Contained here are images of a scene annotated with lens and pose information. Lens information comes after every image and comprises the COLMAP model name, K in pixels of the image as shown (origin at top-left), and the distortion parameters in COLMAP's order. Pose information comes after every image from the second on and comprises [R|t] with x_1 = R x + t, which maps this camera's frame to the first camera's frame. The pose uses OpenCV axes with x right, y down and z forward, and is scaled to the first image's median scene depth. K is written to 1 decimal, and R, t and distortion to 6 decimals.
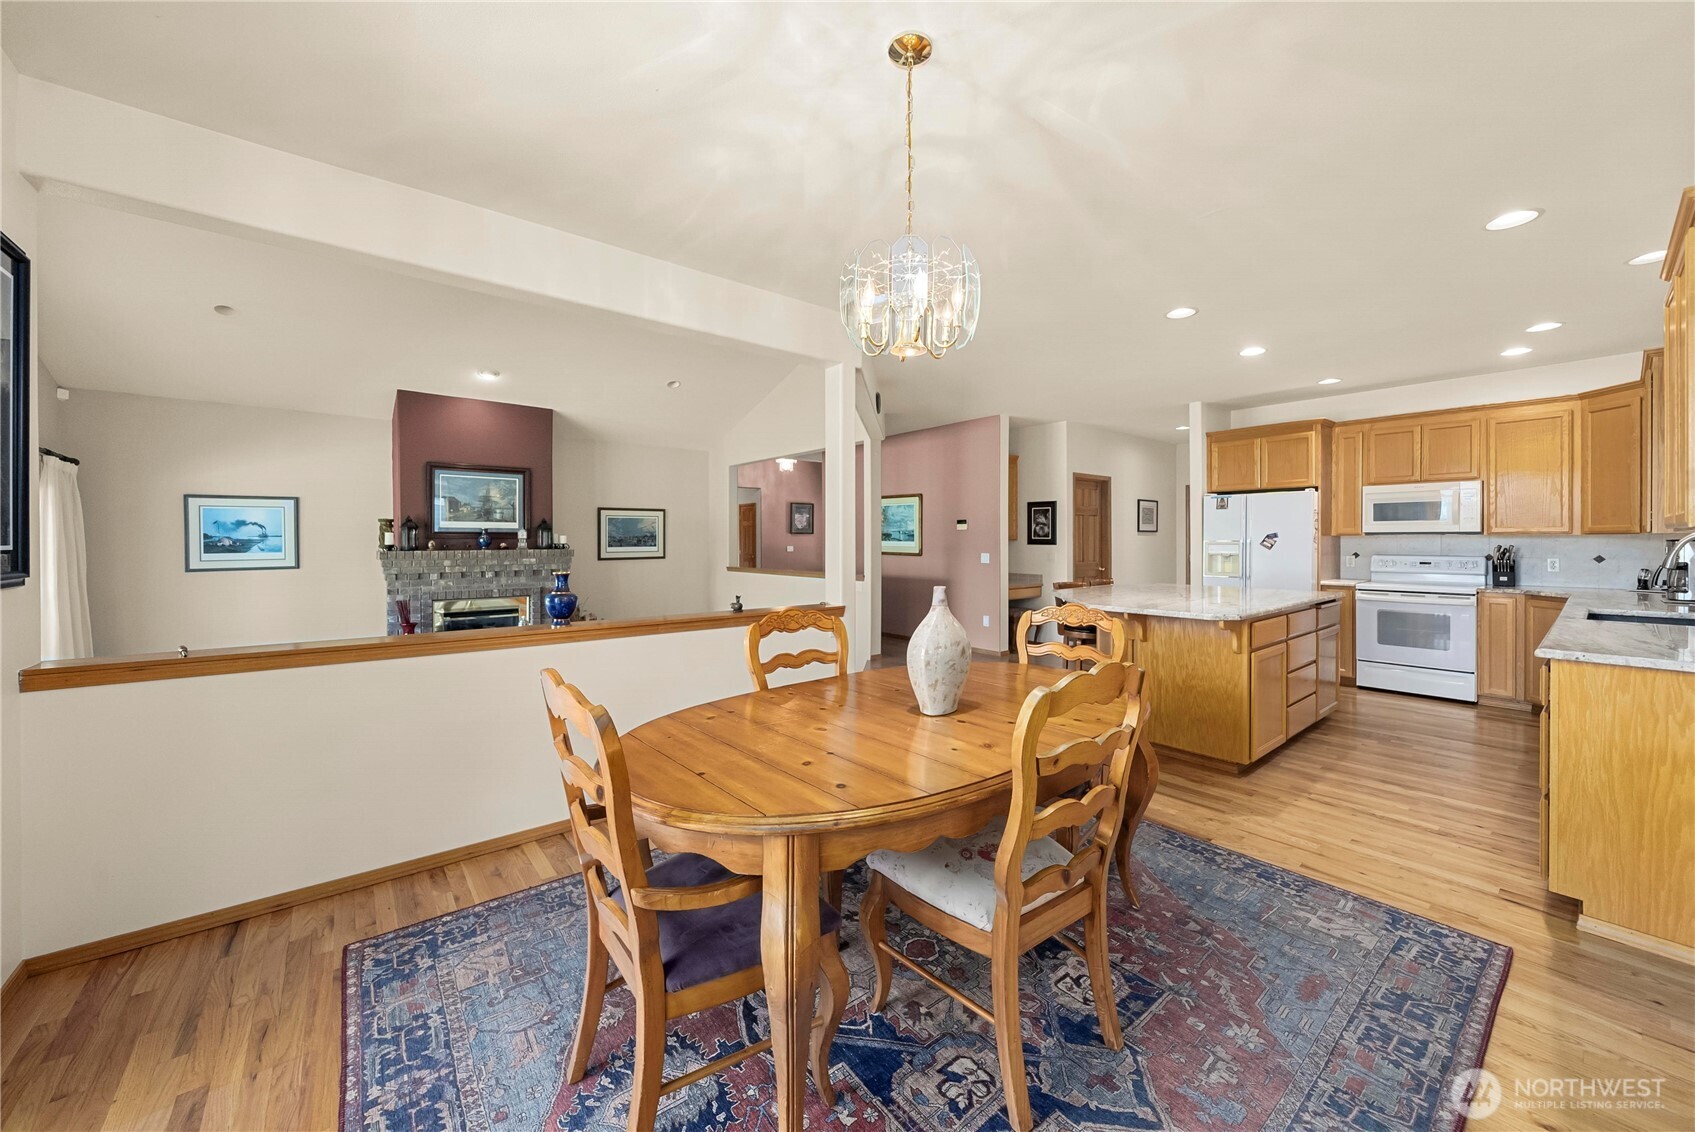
lens RADIAL K [[624.1, 0, 844.4], [0, 624.1, 541.5], [0, 0, 1]] dist [0.000031, 0.000008]
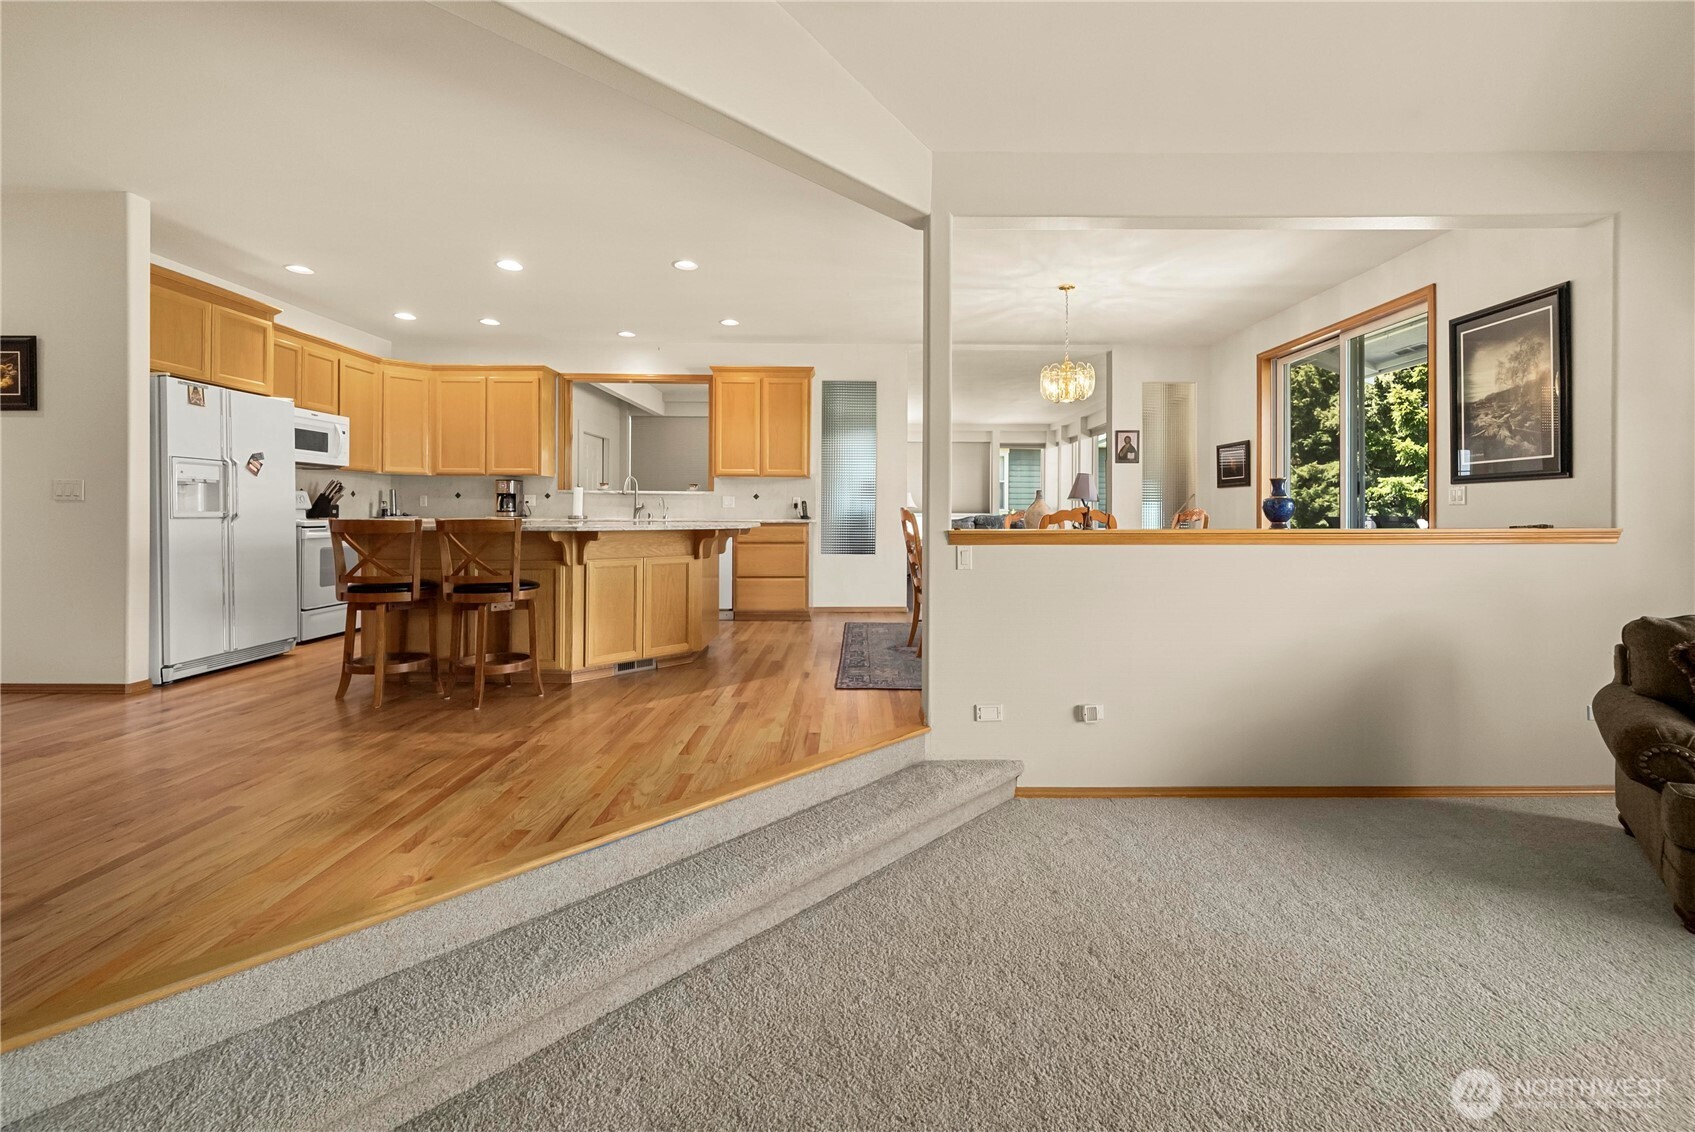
lens RADIAL K [[683.2, 0, 847.6], [0, 683.2, 512.7], [0, 0, 1]] dist [-0.003816, -0.000339]
pose [[-0.776792, 0.000767, 0.629756, -0.312468], [0.000500, 1.000000, -0.000602, 0.055467], [-0.629756, -0.000152, -0.776793, 1.197366]]
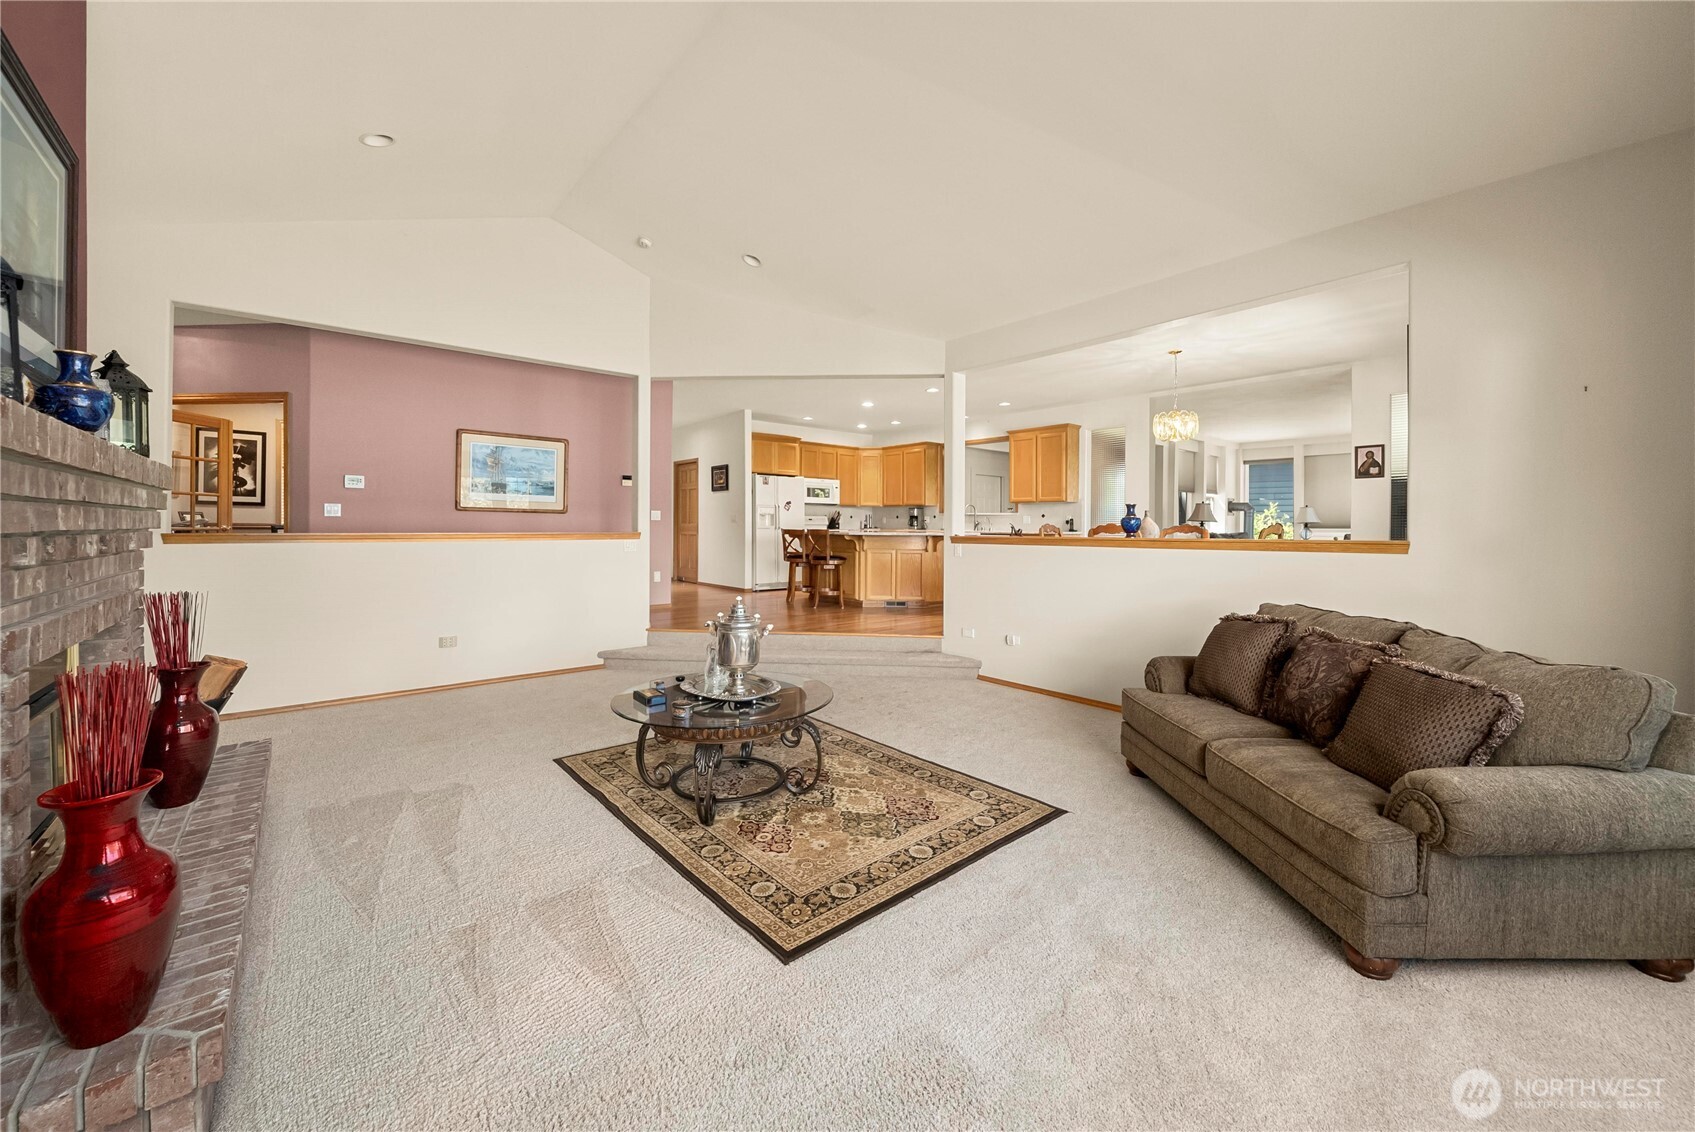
lens RADIAL K [[635.4, 0, 852.6], [0, 635.4, 527.6], [0, 0, 1]] dist [-0.000732, 0.000003]
pose [[-0.028403, -0.000487, 0.999596, -1.032857], [-0.002551, 0.999997, 0.000414, 0.056871], [-0.999593, -0.002539, -0.028405, 0.893347]]
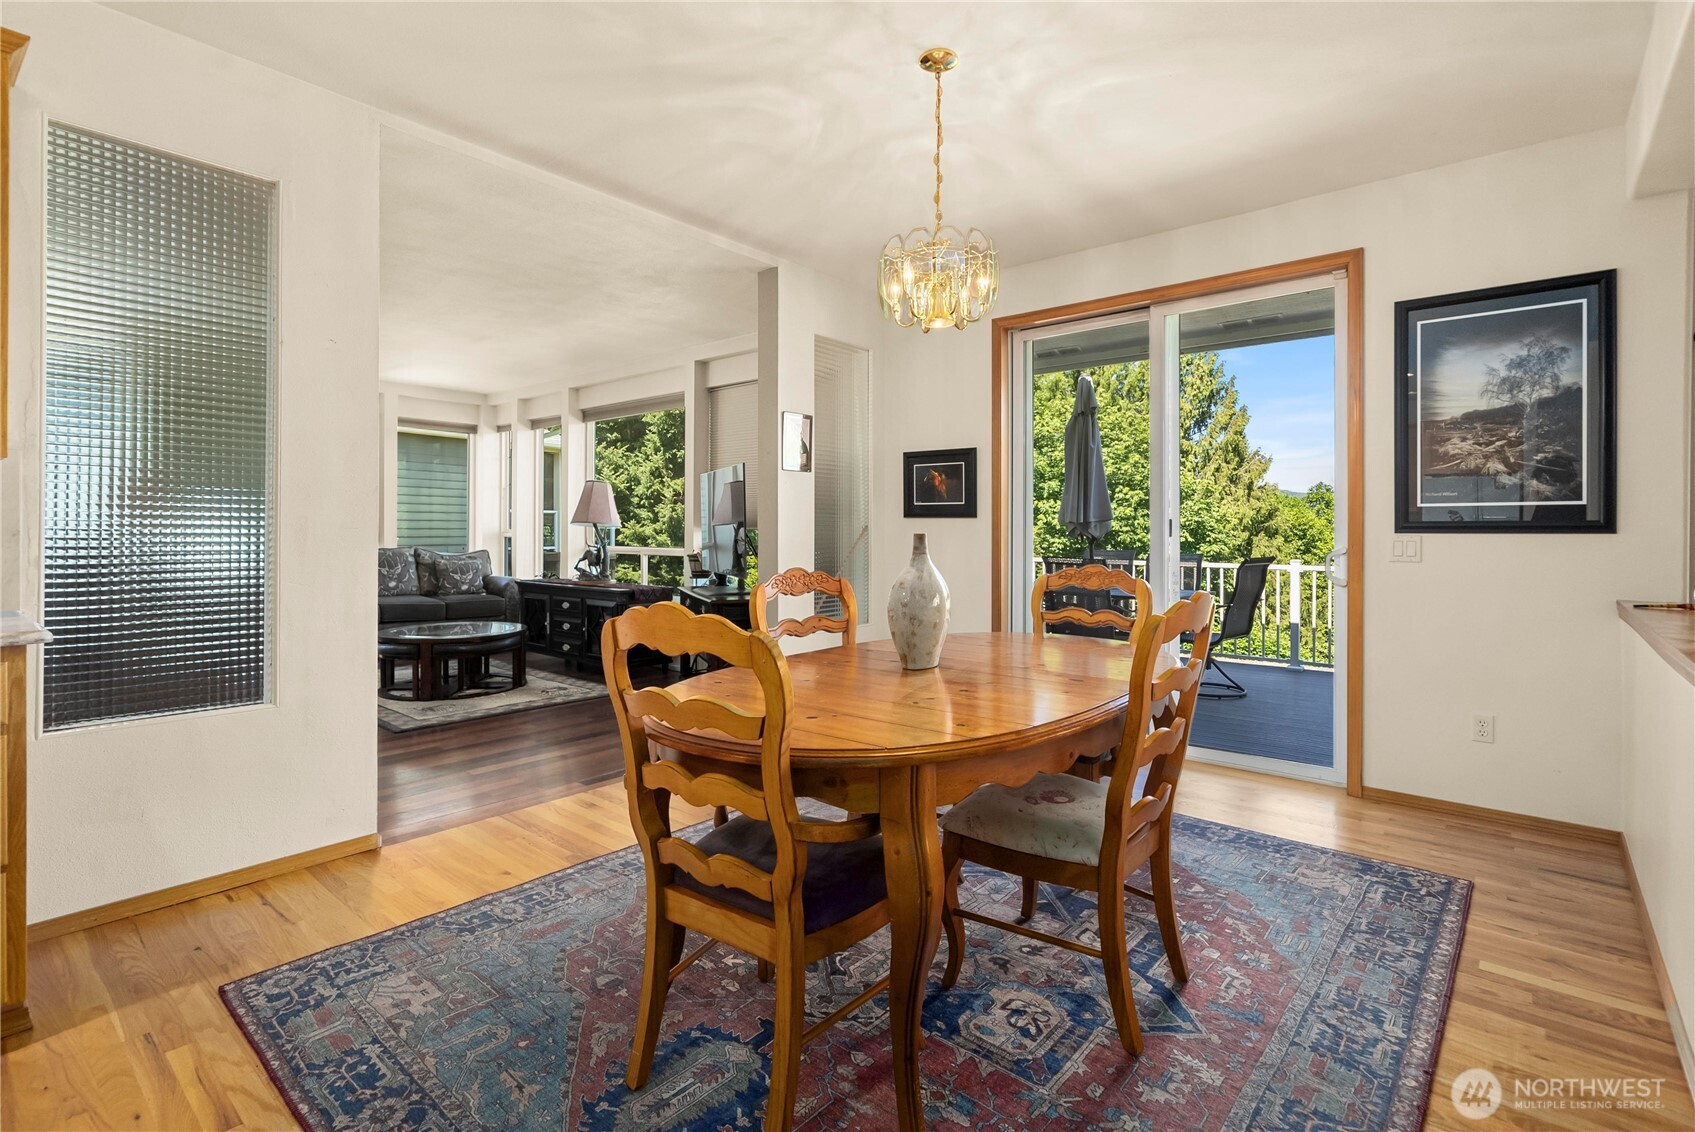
lens RADIAL K [[806.5, 0, 844.5], [0, 806.5, 532.5], [0, 0, 1]] dist [0.002057, 0.000197]
pose [[-0.982181, -0.003643, -0.187903, 0.170599], [-0.005181, 0.999957, 0.007696, 0.022425], [0.187867, 0.008533, -0.982157, 0.753810]]
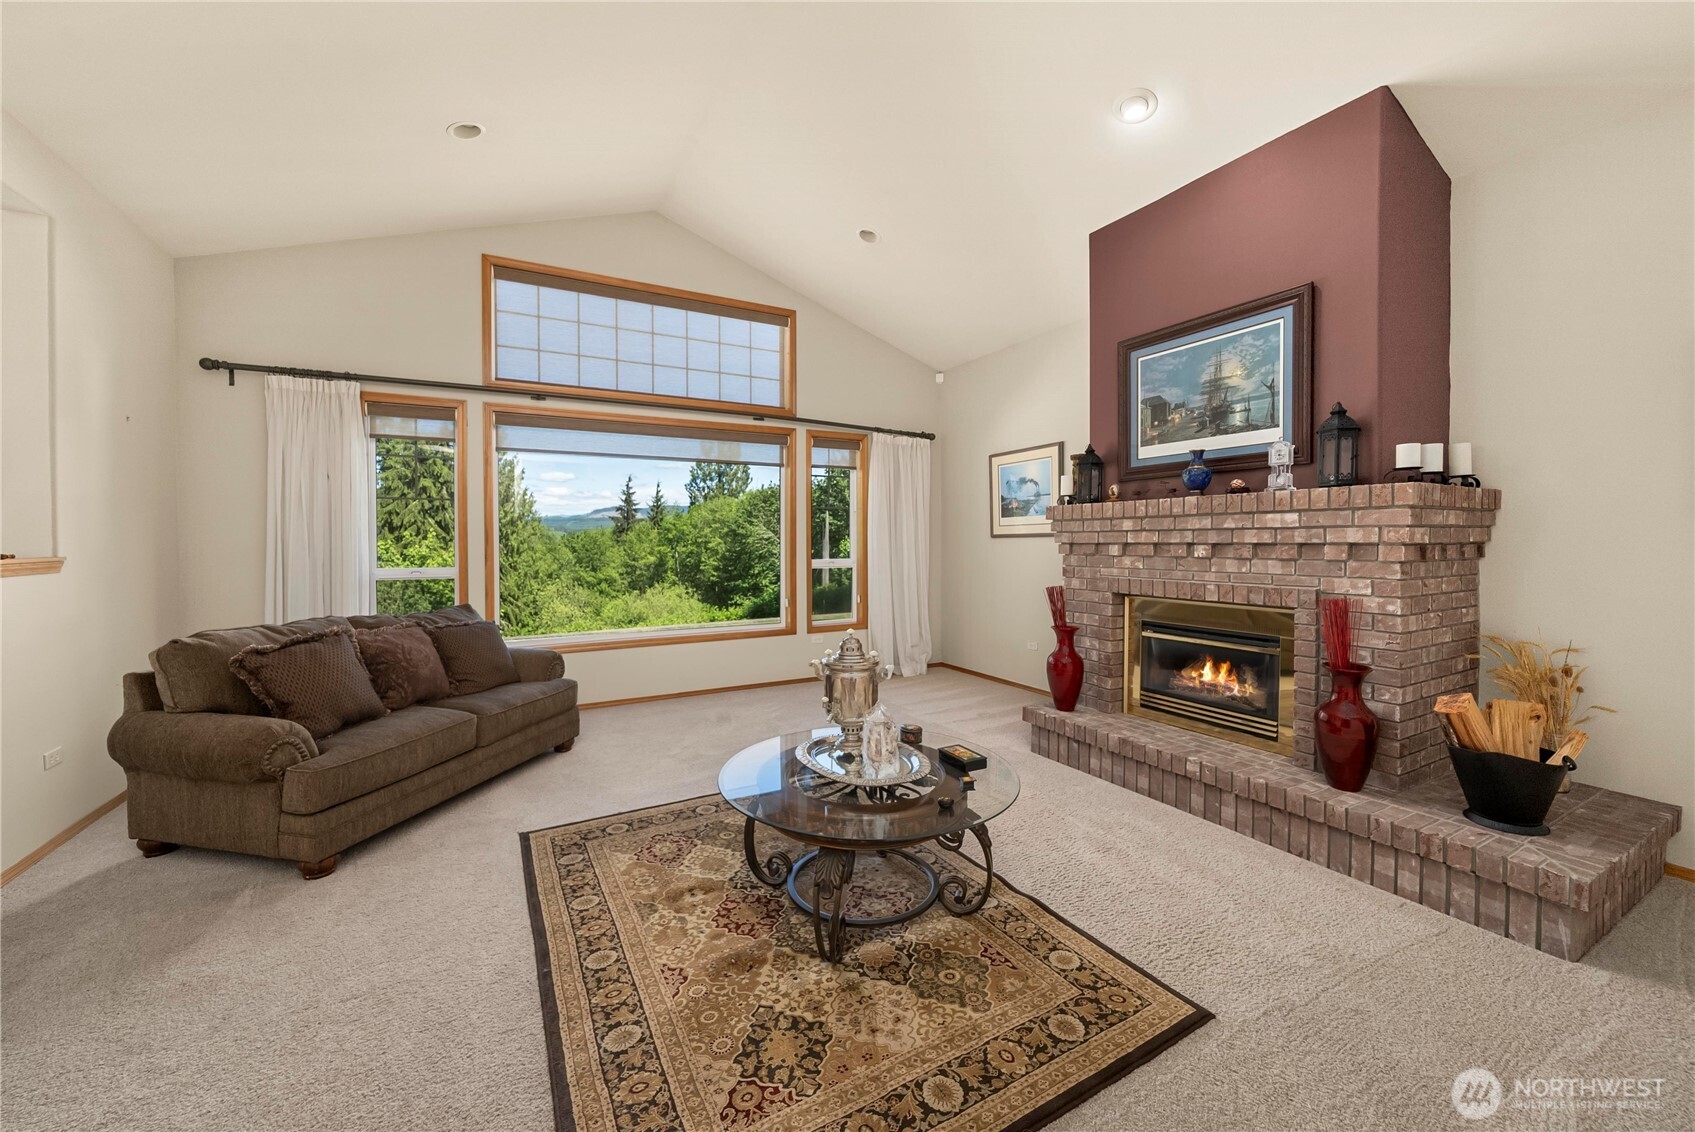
lens RADIAL K [[636.5, 0, 842.6], [0, 636.5, 552.1], [0, 0, 1]] dist [-0.003074, -0.000185]
pose [[-0.184785, 0.019681, -0.982582, -0.080762], [0.001697, 0.999804, 0.019707, 0.056067], [0.982777, 0.001974, -0.184782, 1.044637]]
